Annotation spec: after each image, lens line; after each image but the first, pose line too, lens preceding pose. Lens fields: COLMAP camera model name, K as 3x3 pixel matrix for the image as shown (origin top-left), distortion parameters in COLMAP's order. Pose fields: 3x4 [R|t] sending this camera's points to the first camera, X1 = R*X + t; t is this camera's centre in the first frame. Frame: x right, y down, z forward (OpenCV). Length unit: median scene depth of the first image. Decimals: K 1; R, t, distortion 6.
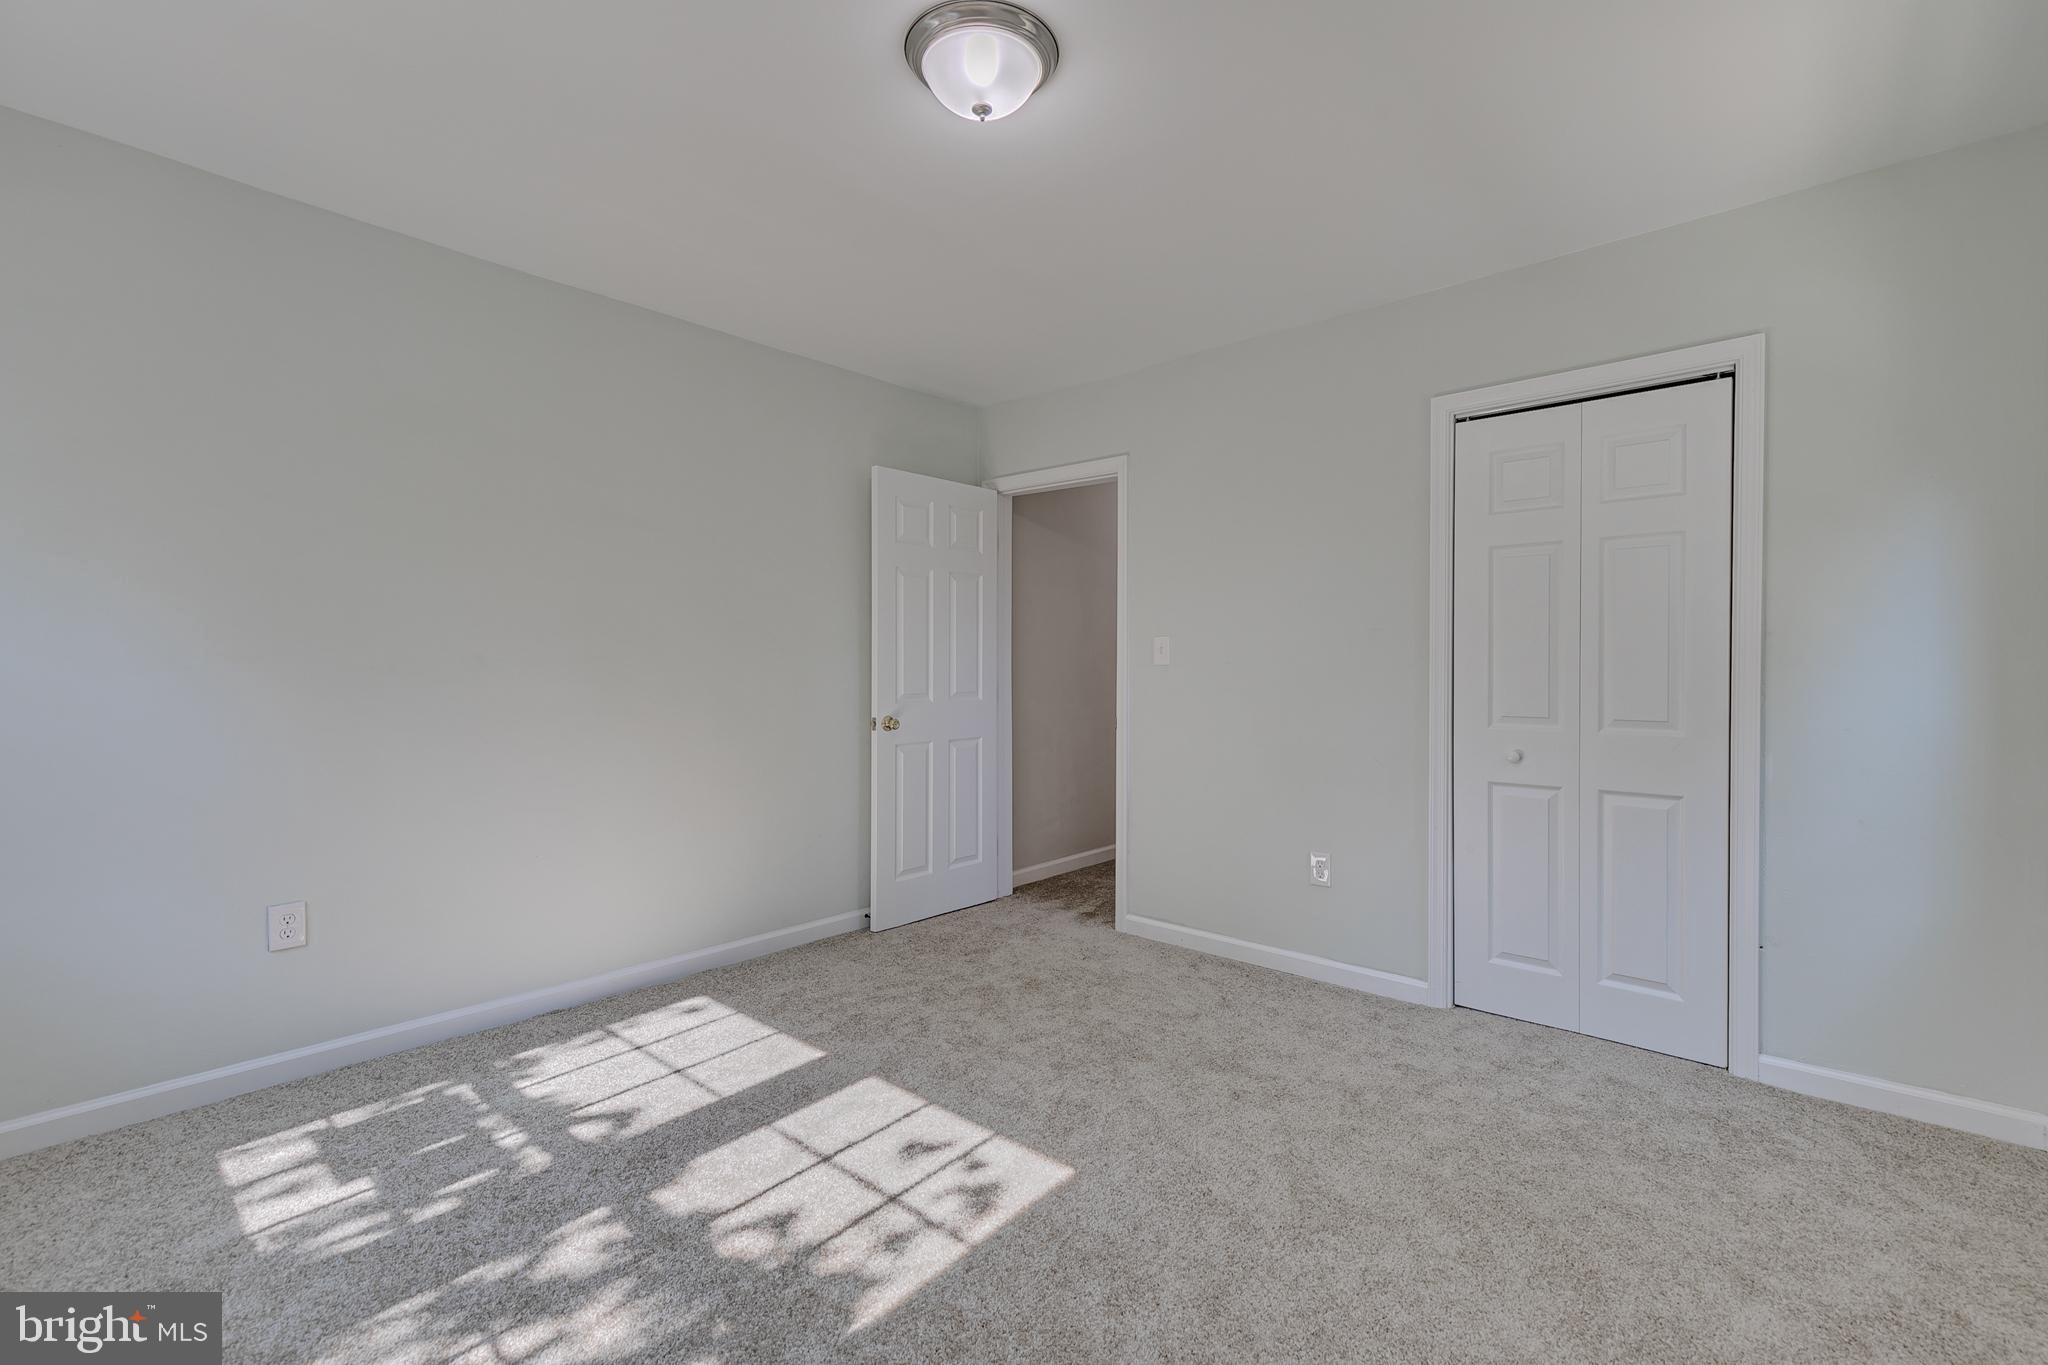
lens RADIAL K [[911.9, 0, 1036.9], [0, 911.9, 673.8], [0, 0, 1]] dist [0.011451, -0.004563]
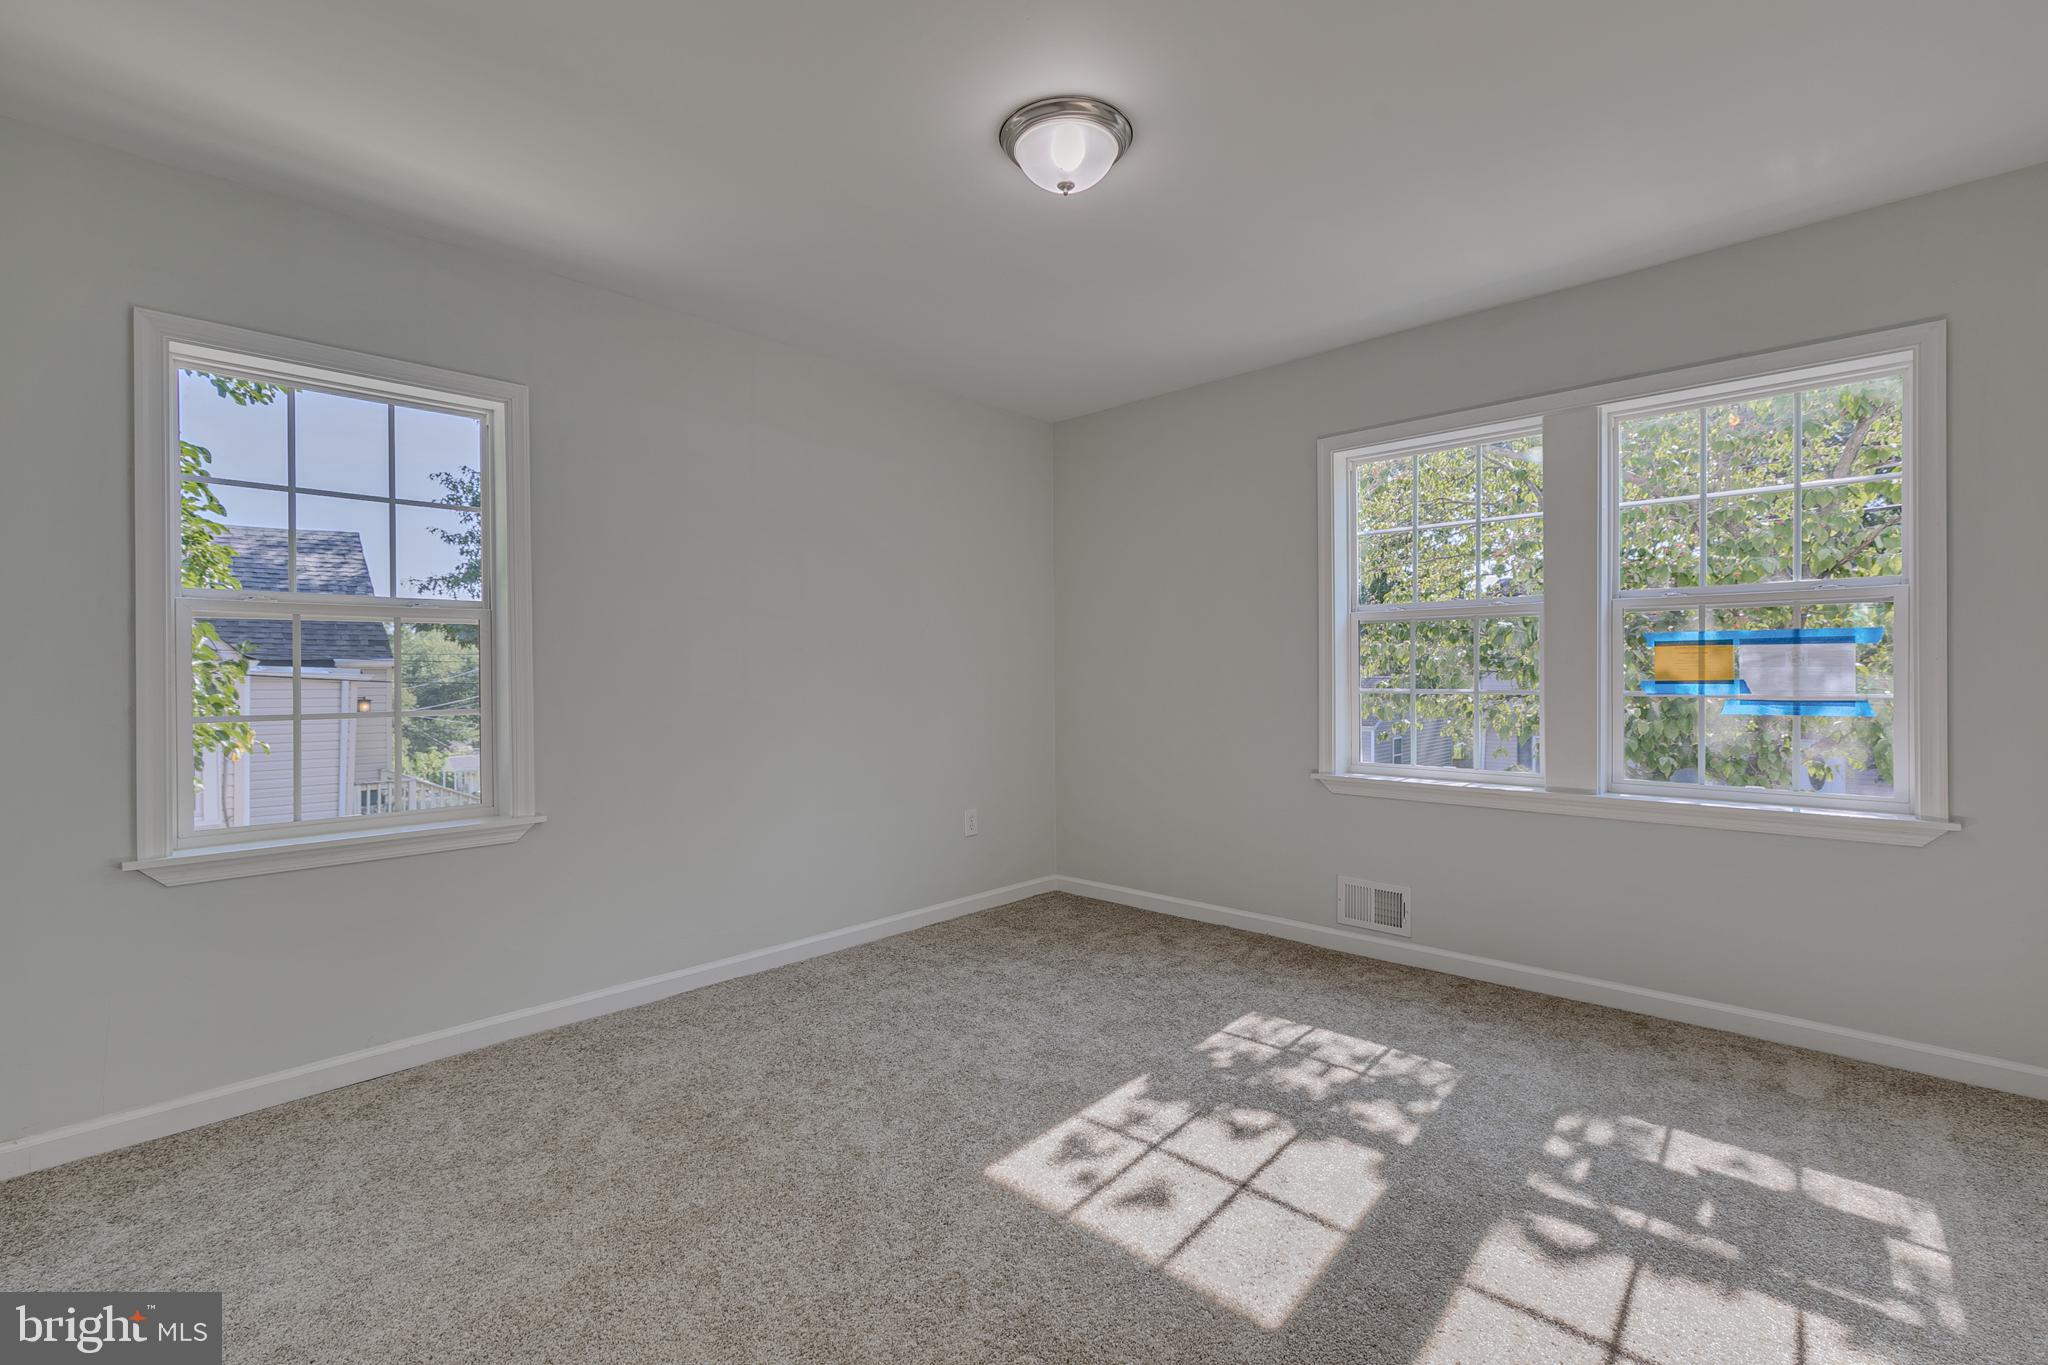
lens RADIAL K [[911.9, 0, 1036.9], [0, 911.9, 673.8], [0, 0, 1]] dist [0.011451, -0.004563]
pose [[-0.999375, 0.006277, 0.034788, -0.055520], [0.006549, 0.999949, 0.007703, -0.009263], [-0.034738, 0.007926, -0.999365, 2.064064]]
